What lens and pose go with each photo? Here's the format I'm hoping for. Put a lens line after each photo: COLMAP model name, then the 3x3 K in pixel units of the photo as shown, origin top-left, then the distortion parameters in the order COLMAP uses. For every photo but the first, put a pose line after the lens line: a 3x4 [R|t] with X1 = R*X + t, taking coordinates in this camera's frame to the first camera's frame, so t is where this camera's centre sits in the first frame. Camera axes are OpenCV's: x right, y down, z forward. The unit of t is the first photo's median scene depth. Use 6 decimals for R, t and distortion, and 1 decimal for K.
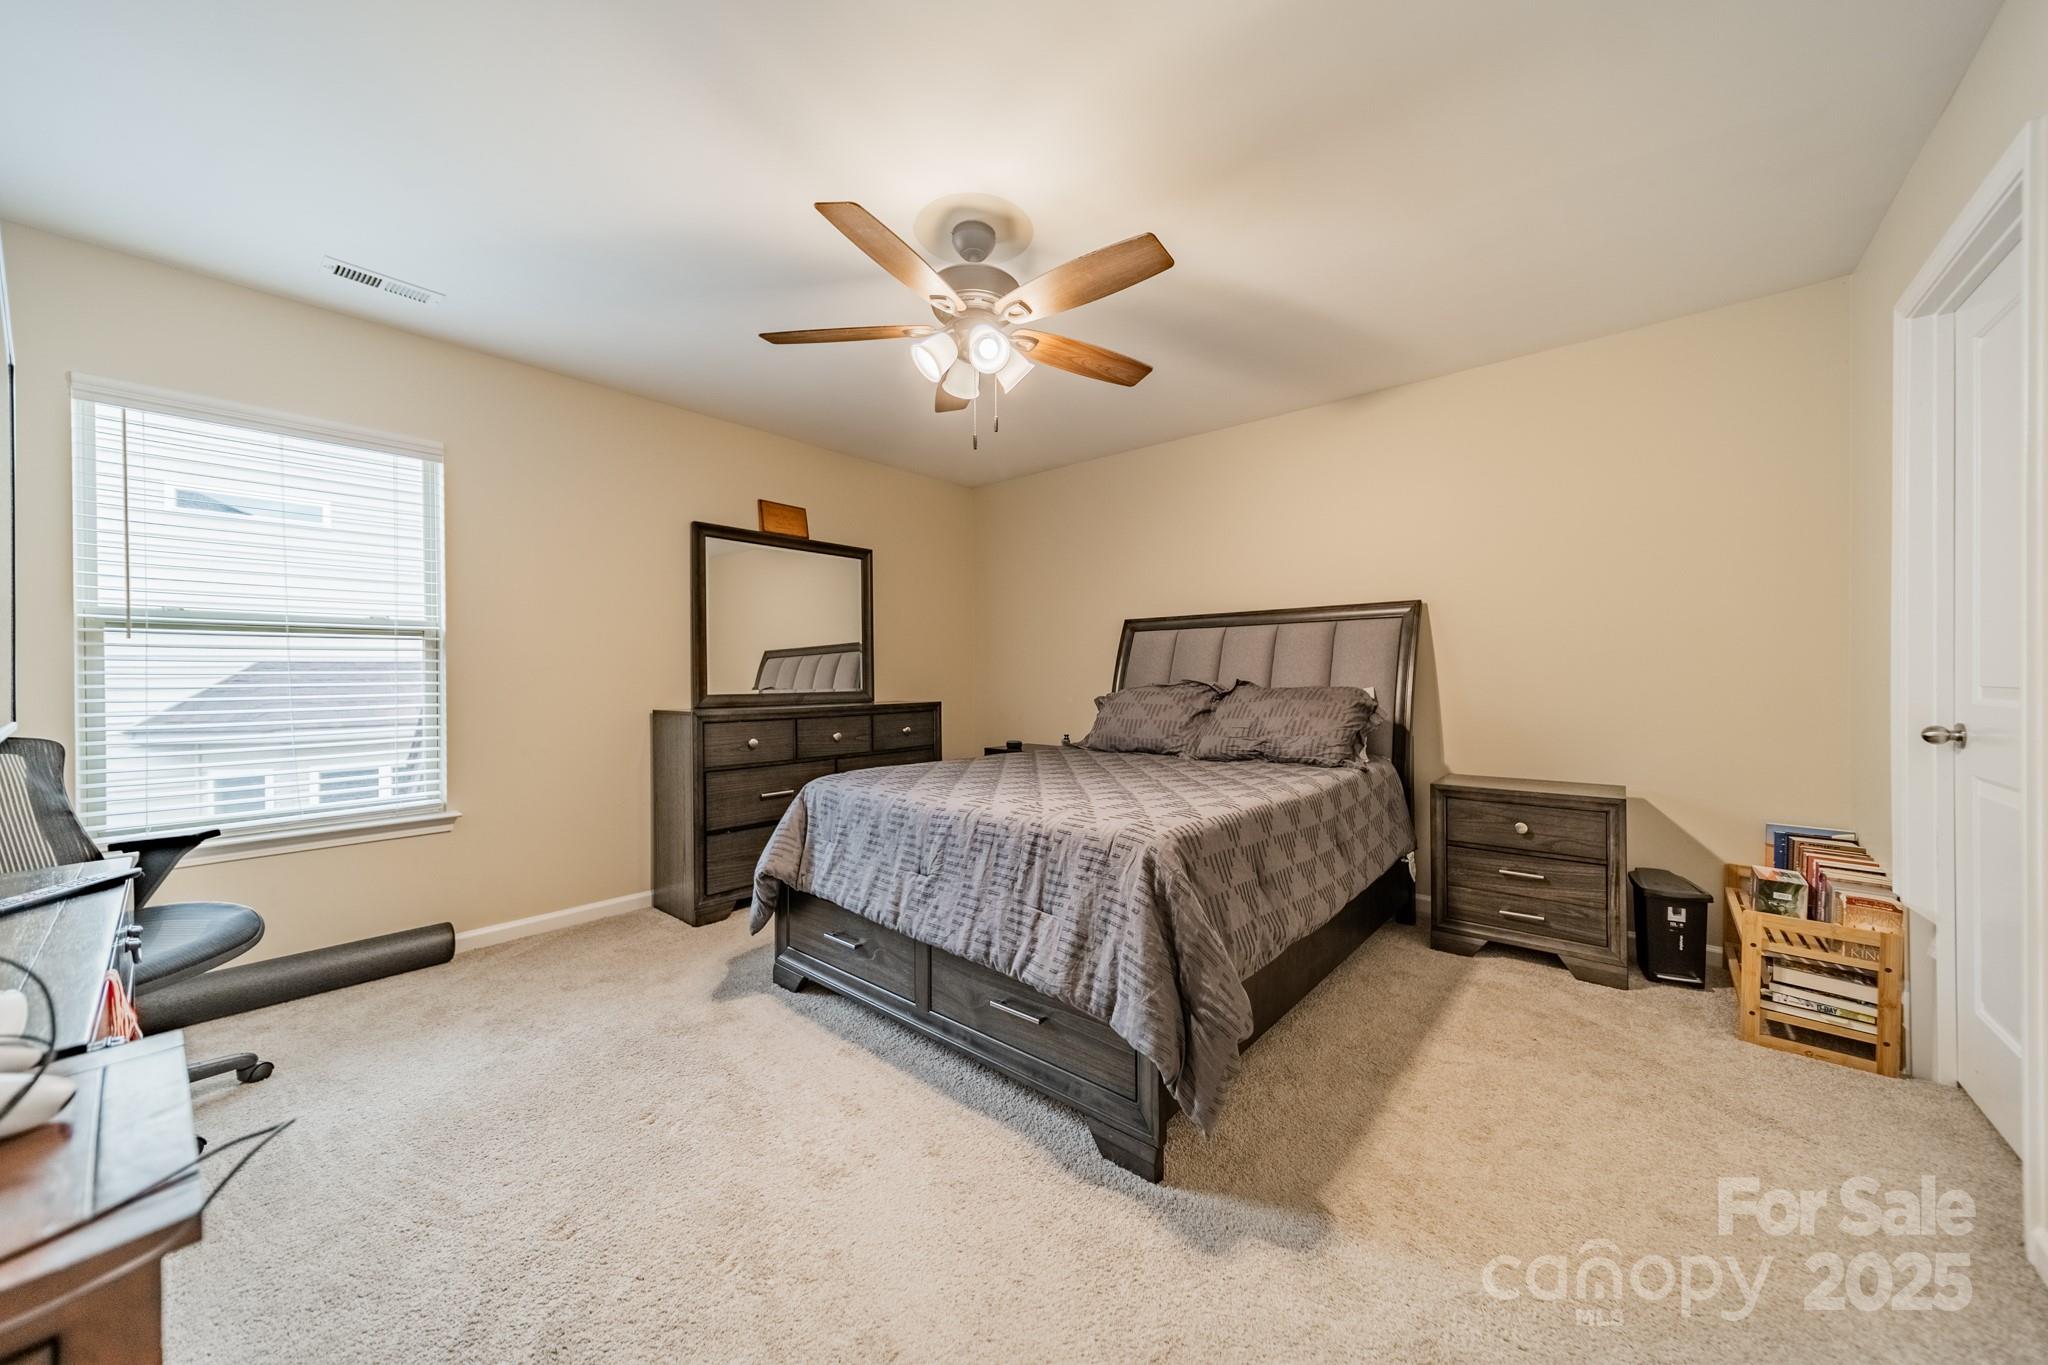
lens RADIAL K [[722.3, 0, 1030.5], [0, 722.3, 679.6], [0, 0, 1]] dist [0.008372, -0.000011]
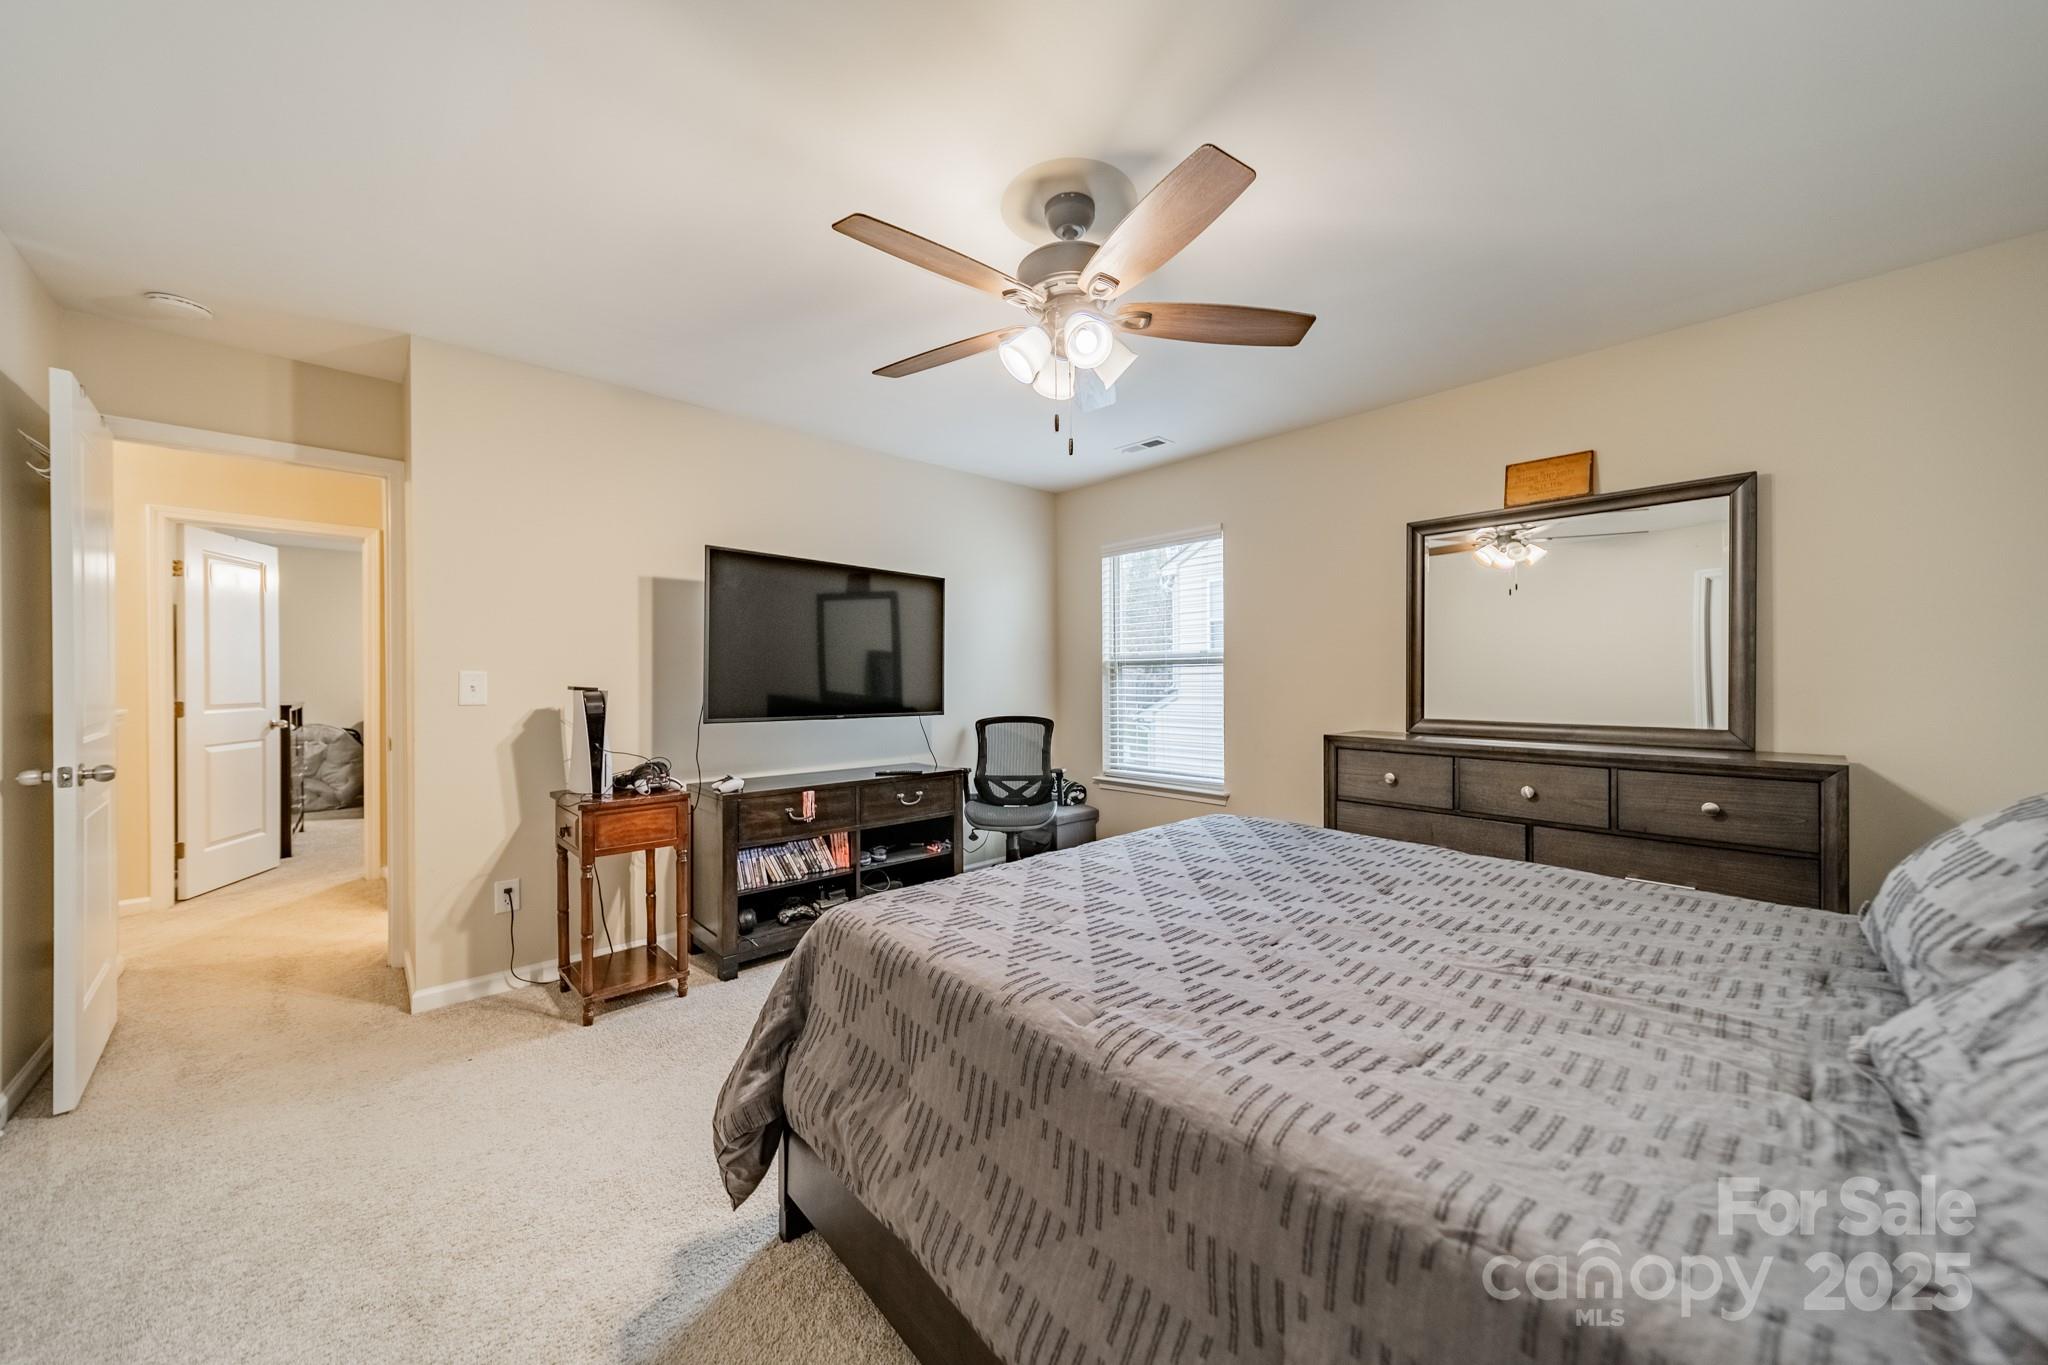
lens RADIAL K [[722.3, 0, 1030.5], [0, 722.3, 679.6], [0, 0, 1]] dist [0.008372, -0.000011]
pose [[-0.139864, 0.002300, -0.990168, 0.501822], [-0.011657, 0.999924, 0.003969, -0.025427], [0.990102, 0.012097, -0.139826, 0.674676]]
